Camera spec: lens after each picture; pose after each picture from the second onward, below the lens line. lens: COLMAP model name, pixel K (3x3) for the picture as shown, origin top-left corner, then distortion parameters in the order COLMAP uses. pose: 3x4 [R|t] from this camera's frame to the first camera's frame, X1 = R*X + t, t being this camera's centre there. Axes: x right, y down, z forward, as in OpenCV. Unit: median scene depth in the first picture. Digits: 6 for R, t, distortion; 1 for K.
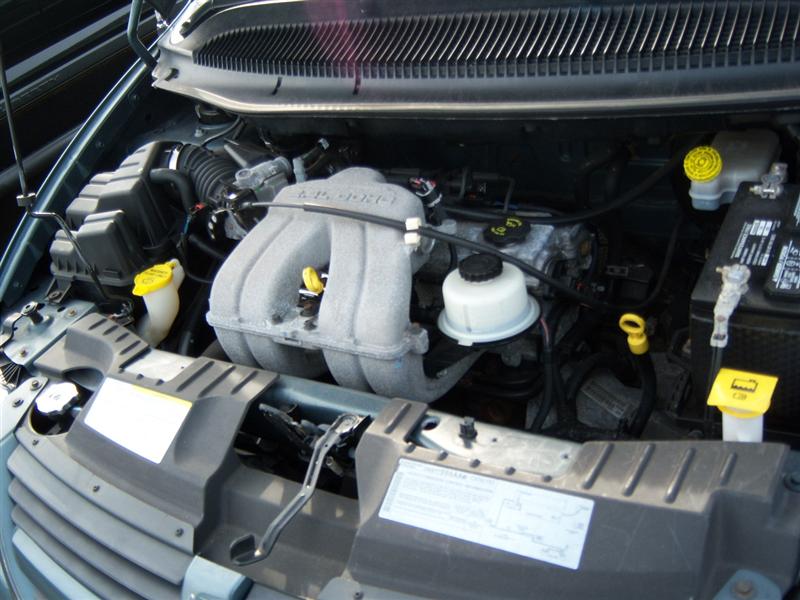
lens RADIAL K [[887.6, 0, 400.0], [0, 887.6, 300.0], [0, 0, 1]] dist [-0.140097, 0.189491]
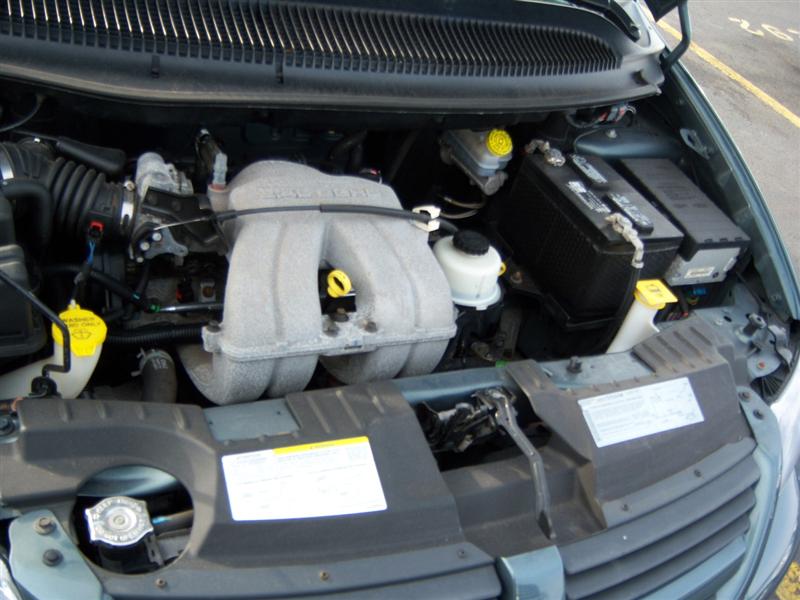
lens RADIAL K [[887.6, 0, 400.0], [0, 887.6, 300.0], [0, 0, 1]] dist [-0.140097, 0.189491]
pose [[0.456813, -0.200953, 0.866568, -0.986004], [0.135633, 0.978495, 0.155409, -0.158153], [-0.879162, 0.046542, 0.474245, 0.533737]]
